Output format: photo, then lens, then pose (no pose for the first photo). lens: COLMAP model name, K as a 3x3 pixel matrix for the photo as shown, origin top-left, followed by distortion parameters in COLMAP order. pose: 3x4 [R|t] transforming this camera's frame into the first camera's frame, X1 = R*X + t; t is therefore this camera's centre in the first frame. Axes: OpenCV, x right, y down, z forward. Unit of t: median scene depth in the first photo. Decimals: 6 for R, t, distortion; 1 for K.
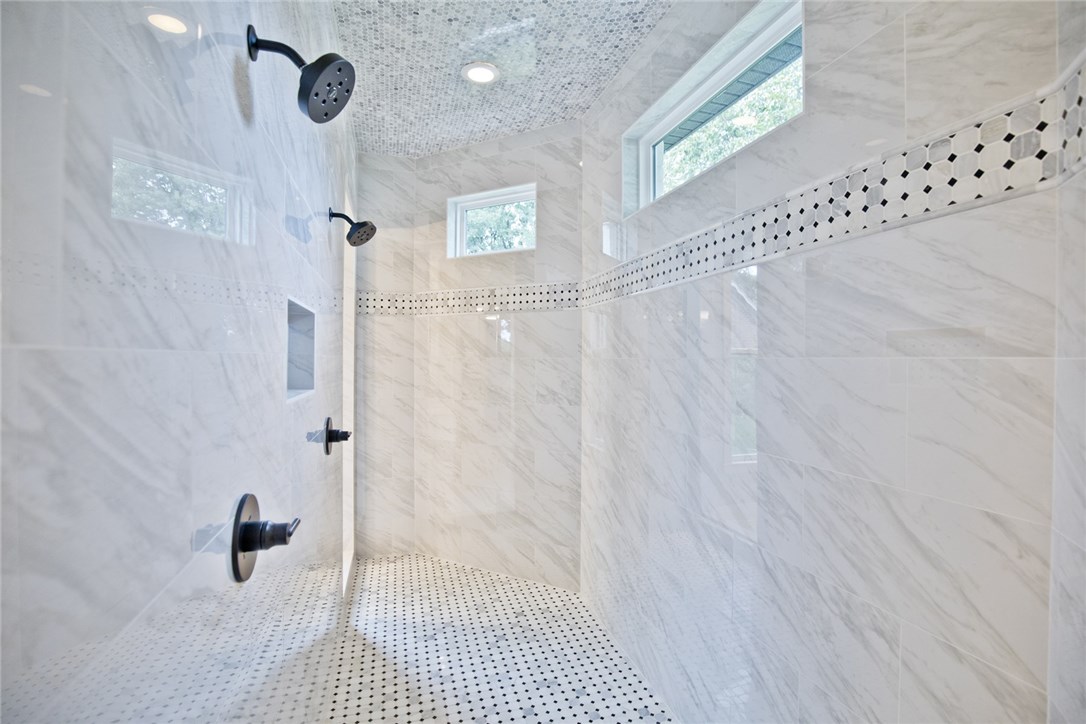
lens RADIAL K [[499.1, 0, 547.9], [0, 499.1, 361.1], [0, 0, 1]] dist [-0.035357, 0.006367]
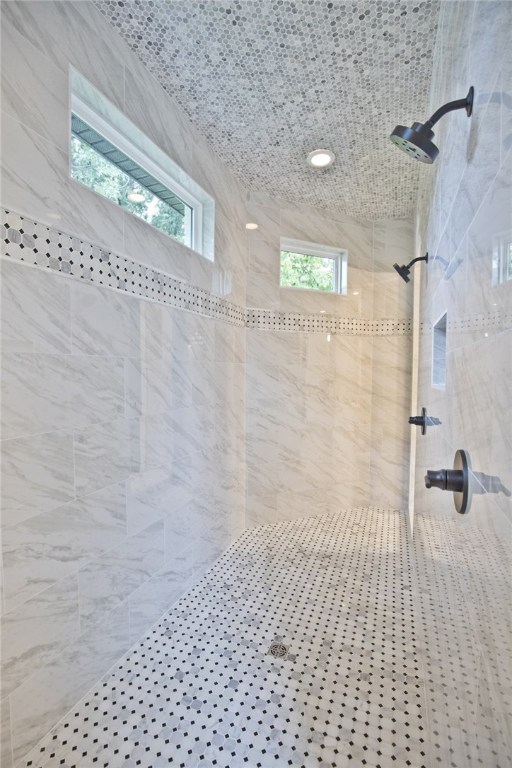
lens RADIAL K [[352.9, 0, 265.0], [0, 352.9, 382.4], [0, 0, 1]] dist [-0.035357, 0.006367]
pose [[-0.796188, -0.034704, 0.604053, -0.513172], [-0.013881, 0.999139, 0.039106, 0.015623], [-0.604890, 0.022751, -0.795984, 1.494488]]
